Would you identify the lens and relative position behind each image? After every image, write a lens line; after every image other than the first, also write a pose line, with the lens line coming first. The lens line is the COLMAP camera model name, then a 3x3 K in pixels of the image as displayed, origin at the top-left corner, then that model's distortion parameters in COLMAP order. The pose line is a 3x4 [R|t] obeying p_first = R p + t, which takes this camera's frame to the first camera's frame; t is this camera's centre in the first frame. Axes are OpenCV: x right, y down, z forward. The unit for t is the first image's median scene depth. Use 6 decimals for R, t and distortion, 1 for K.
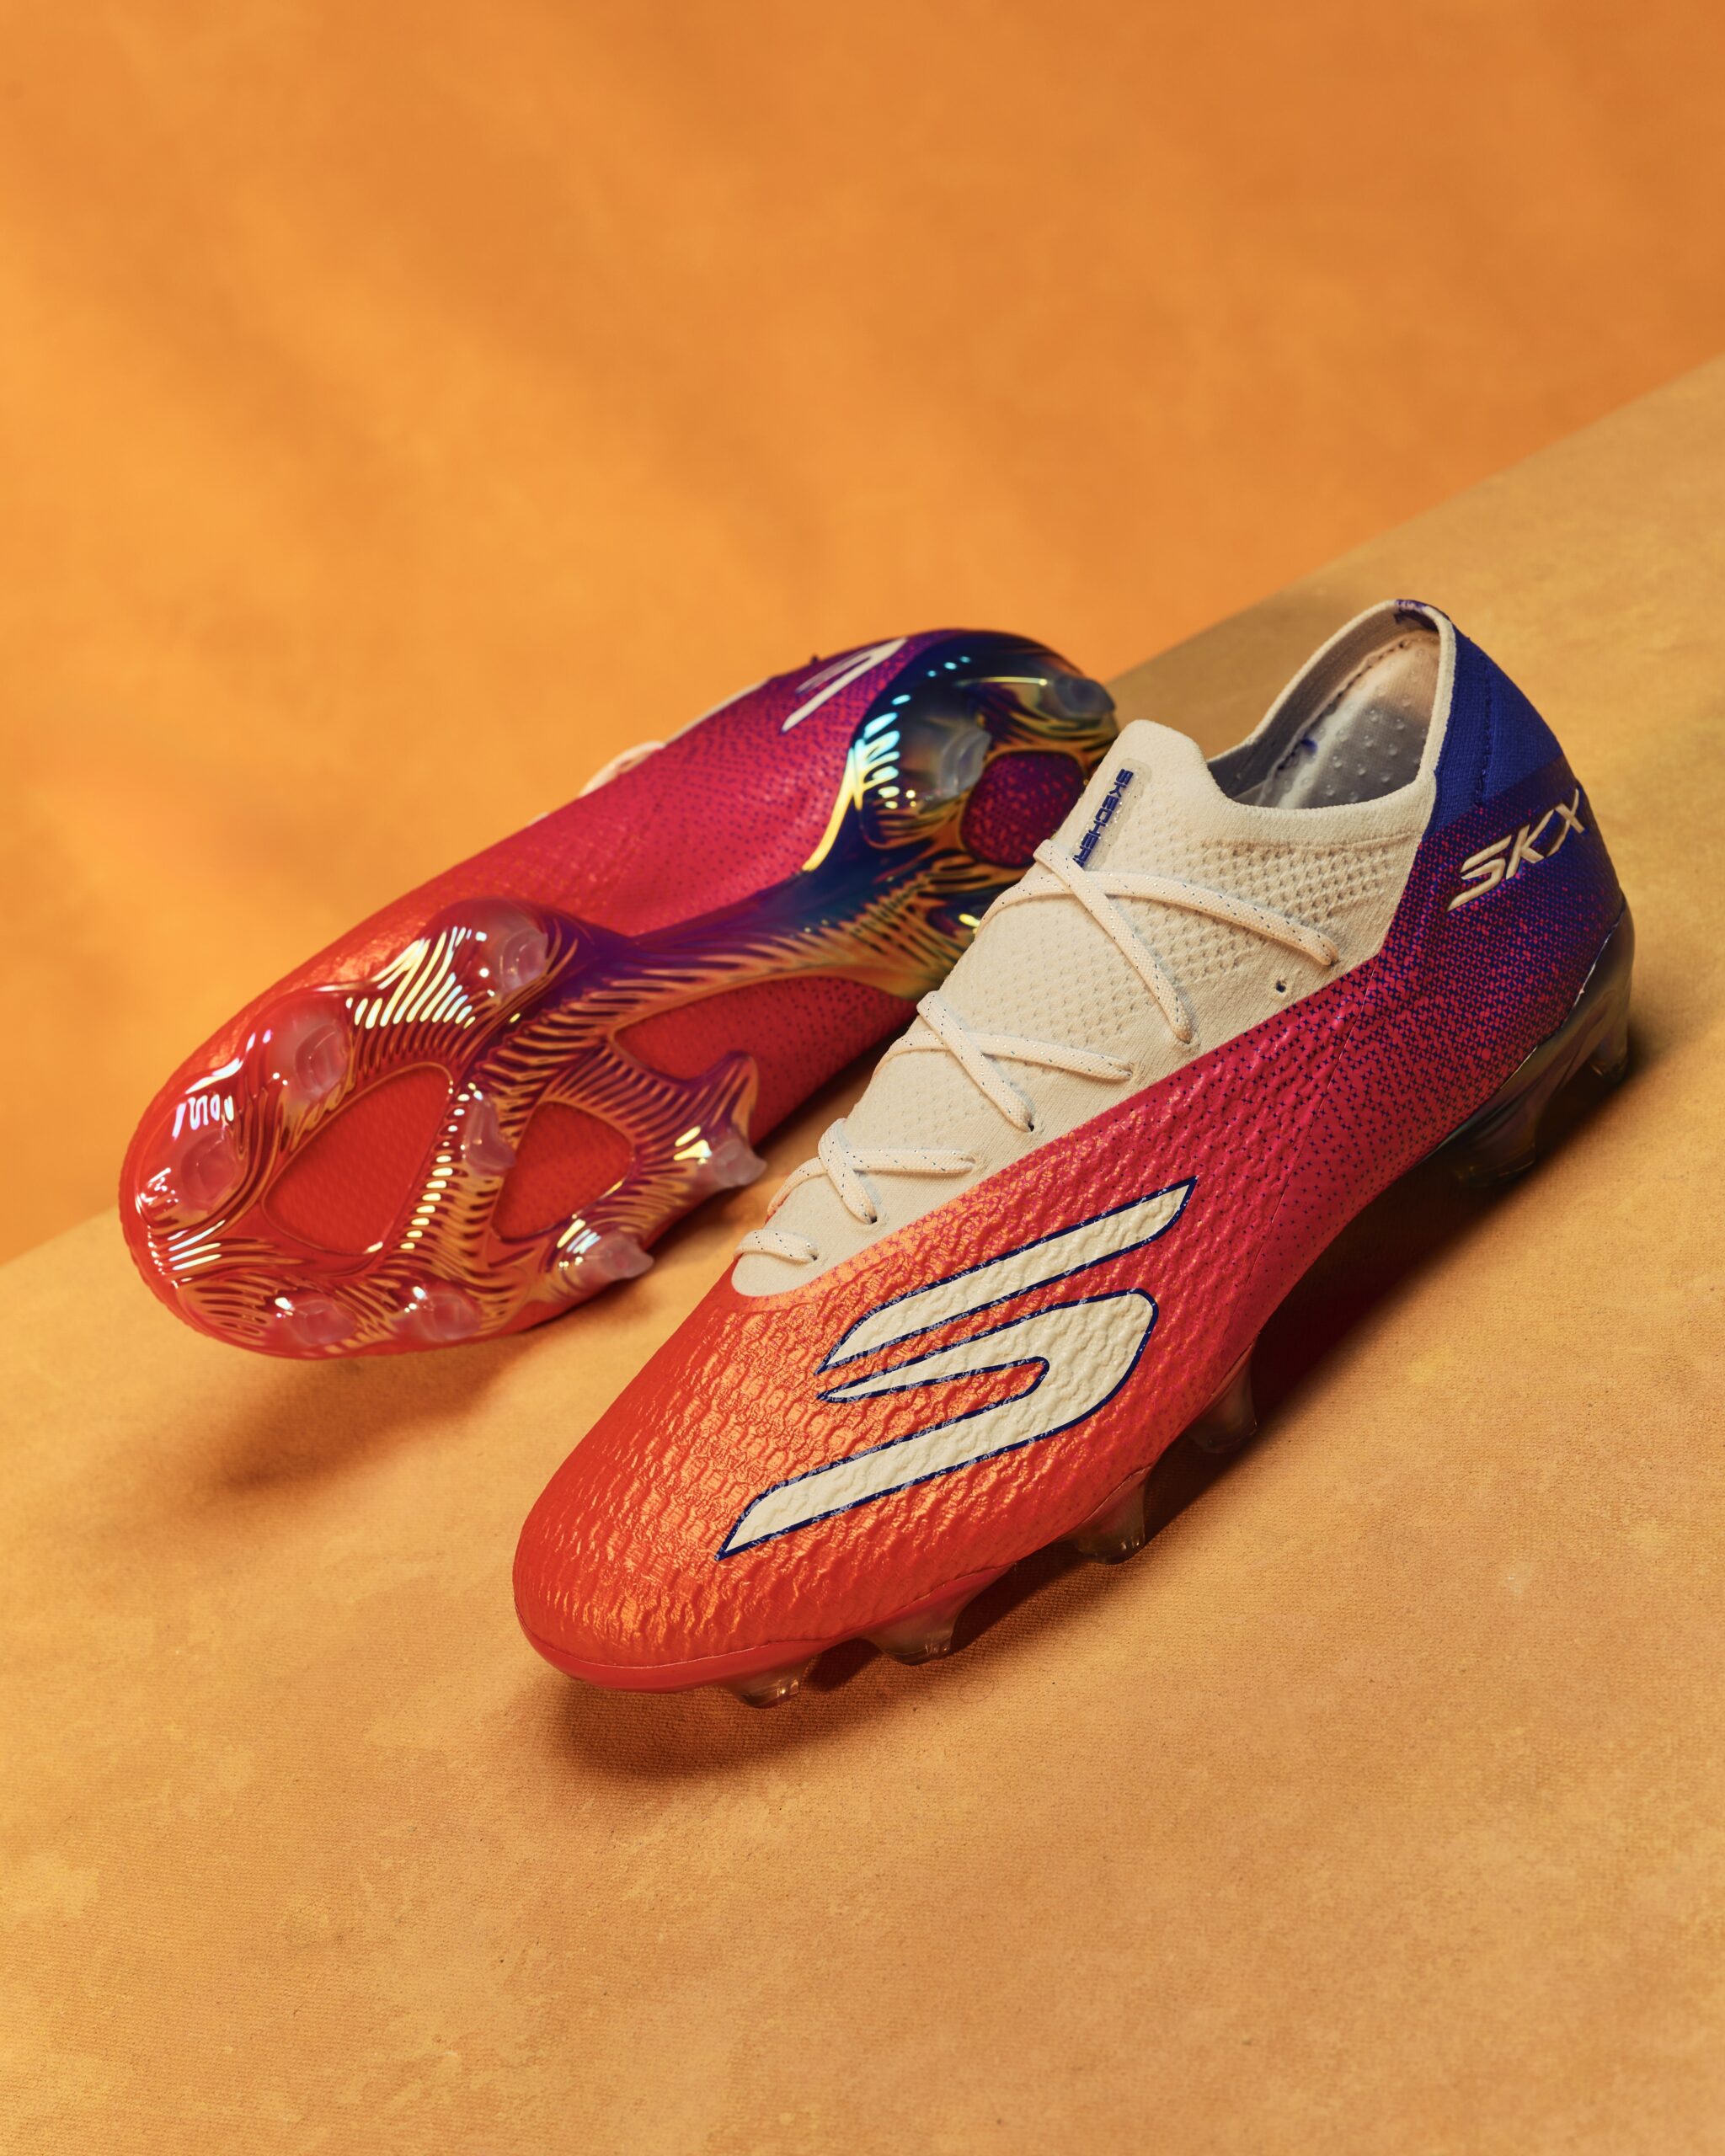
lens RADIAL K [[4904.7, 0, 862.3], [0, 4904.7, 1076.9], [0, 0, 1]] dist [0.024683, 0.000000]
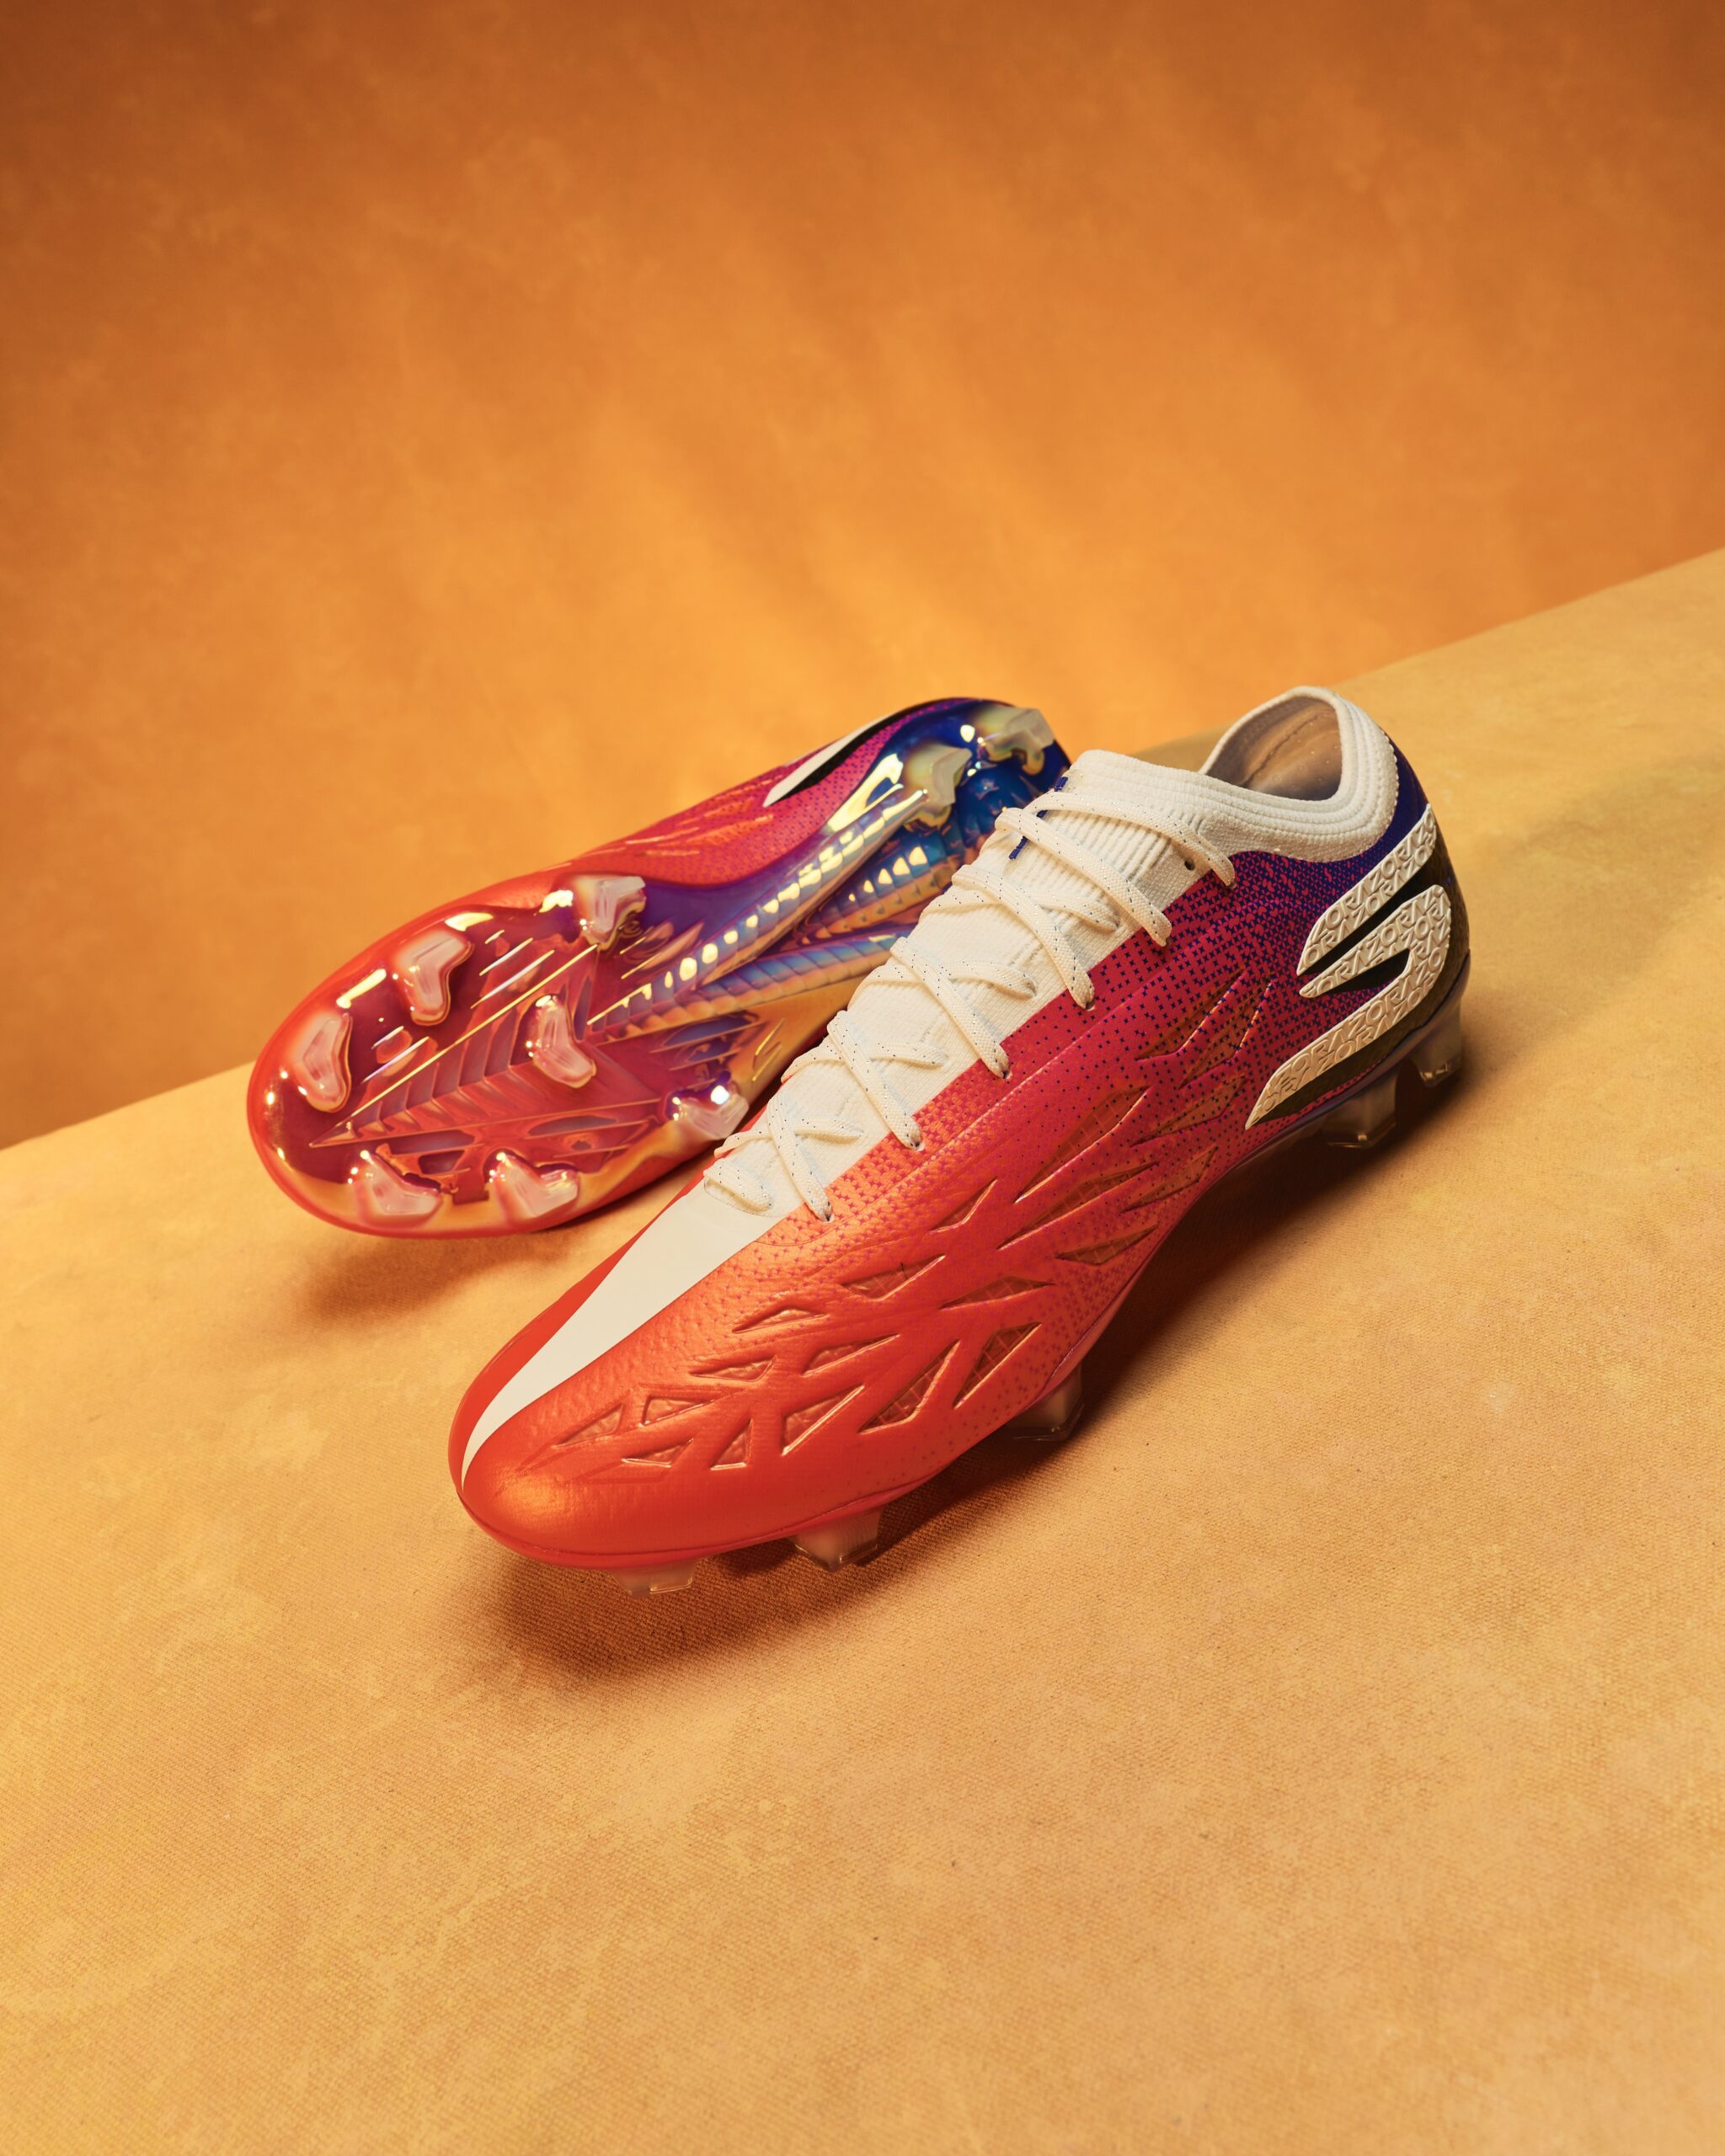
lens RADIAL K [[1951.9, 0, 858.0], [0, 1951.9, 1071.6], [0, 0, 1]] dist [0.020990, -0.014874]
pose [[0.983378, 0.138805, -0.117052, 0.031373], [-0.135341, 0.990105, 0.037076, 0.032130], [0.121040, -0.020618, 0.992433, 0.557113]]
